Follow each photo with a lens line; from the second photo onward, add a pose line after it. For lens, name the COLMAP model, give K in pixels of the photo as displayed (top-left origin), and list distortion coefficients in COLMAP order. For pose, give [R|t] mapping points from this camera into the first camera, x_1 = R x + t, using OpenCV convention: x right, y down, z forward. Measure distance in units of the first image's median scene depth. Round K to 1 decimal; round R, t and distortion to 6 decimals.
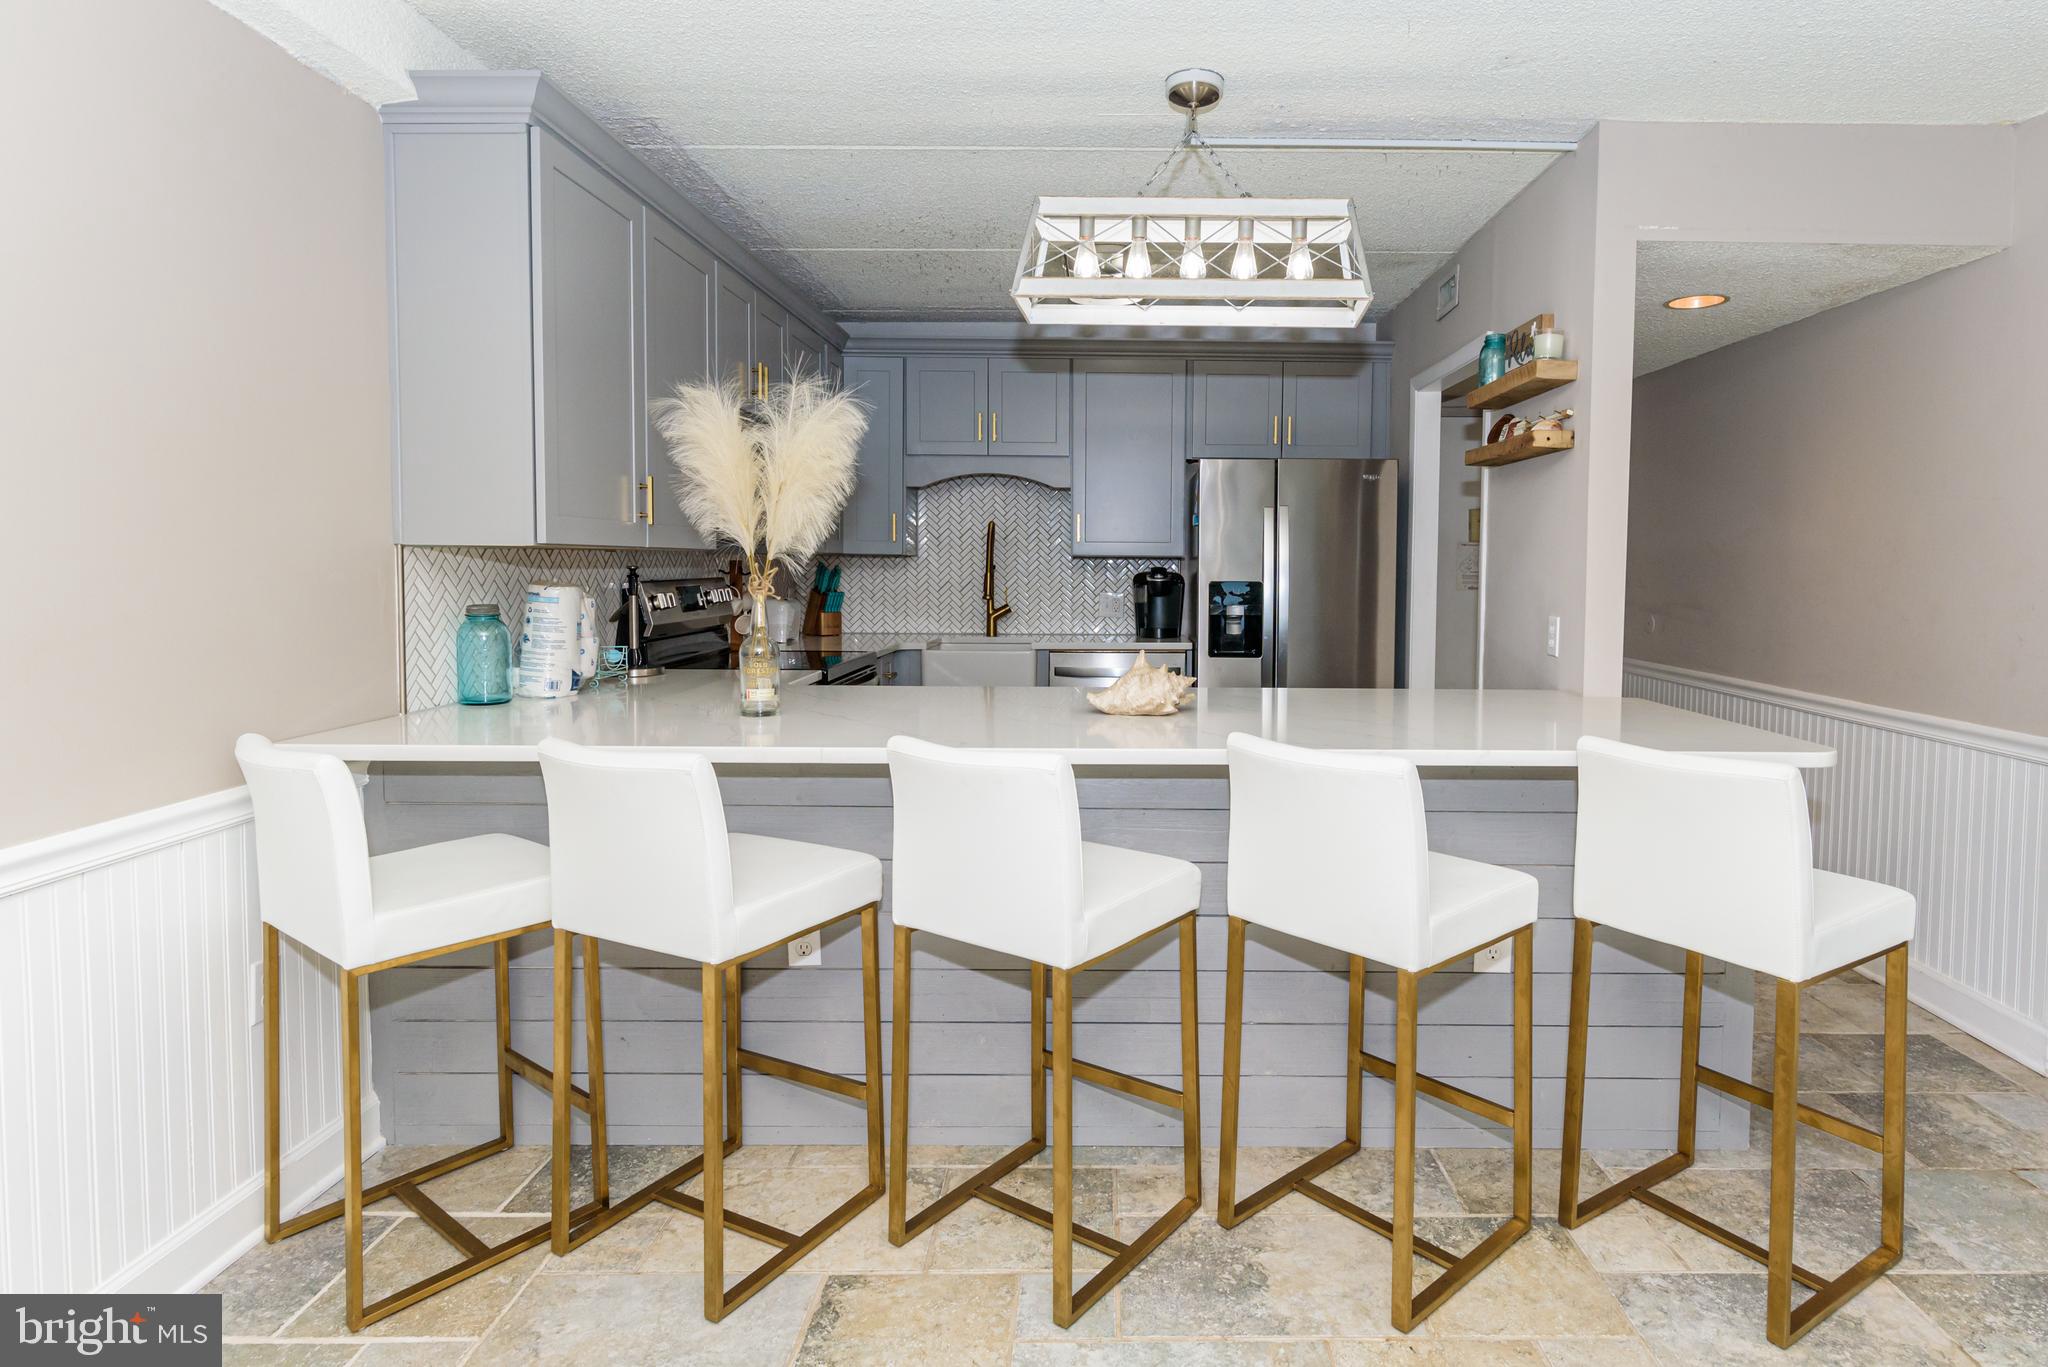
lens RADIAL K [[1106.8, 0, 1120.6], [0, 1106.8, 615.1], [0, 0, 1]] dist [0.002429, -0.000514]
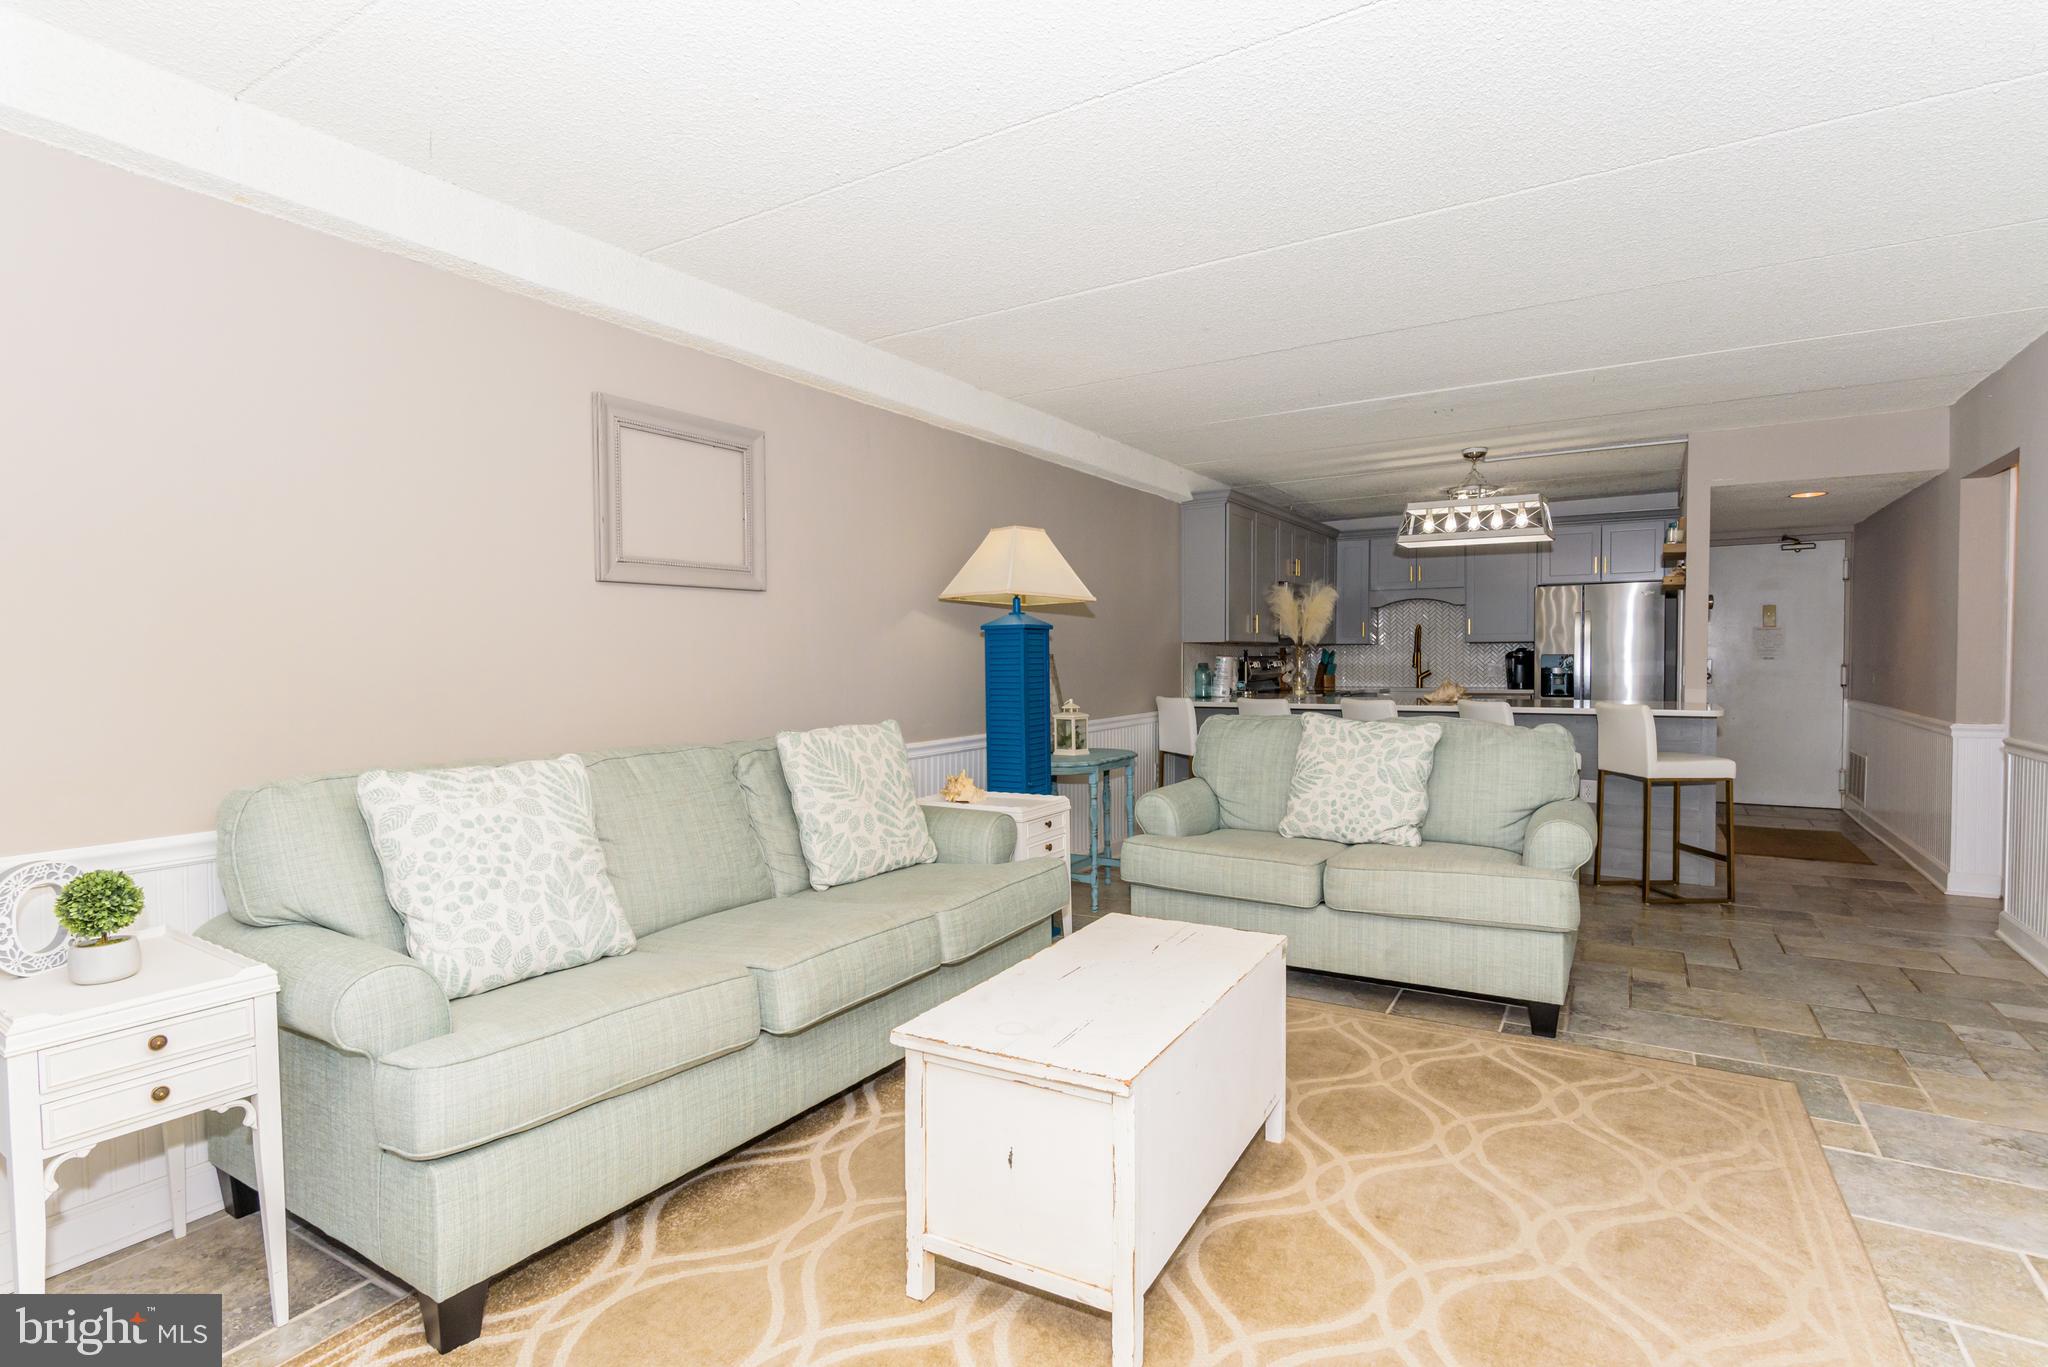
lens RADIAL K [[1008.4, 0, 1022.8], [0, 1008.4, 684.1], [0, 0, 1]] dist [0.002887, -0.000487]
pose [[0.848130, 0.000048, -0.529789, 0.385708], [-0.010546, 0.999803, -0.016792, 0.088416], [0.529684, 0.019829, 0.847963, -1.371334]]
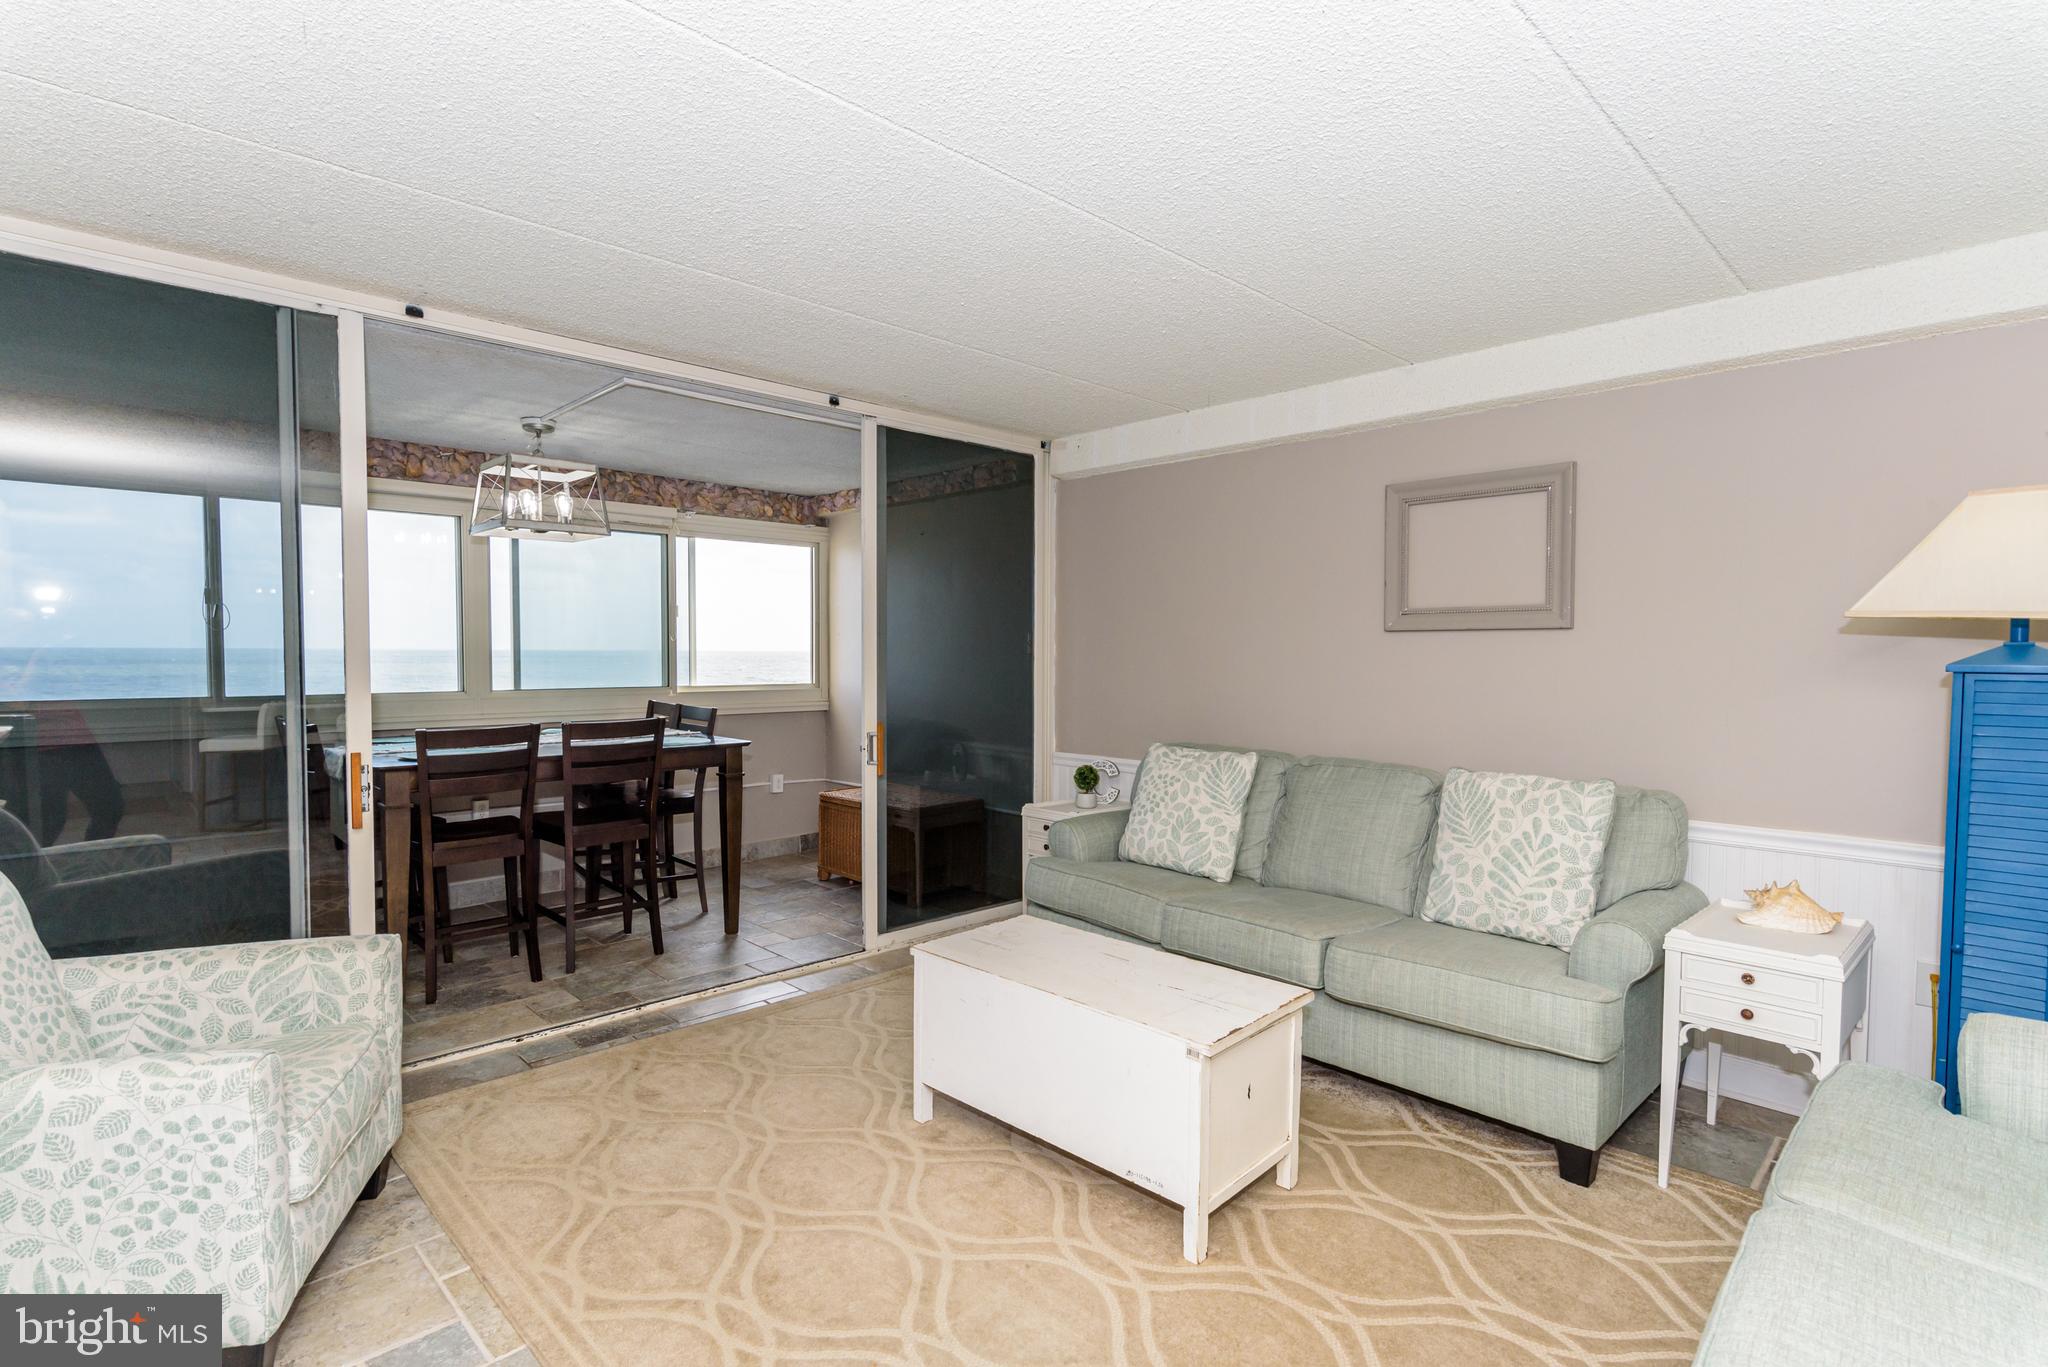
lens RADIAL K [[1008.4, 0, 1022.8], [0, 1008.4, 684.1], [0, 0, 1]] dist [0.002887, -0.000487]
pose [[-0.718549, 0.013805, -0.695339, 0.744604], [-0.043554, 0.996947, 0.064801, -0.026728], [0.694111, 0.076847, -0.715754, -0.081418]]
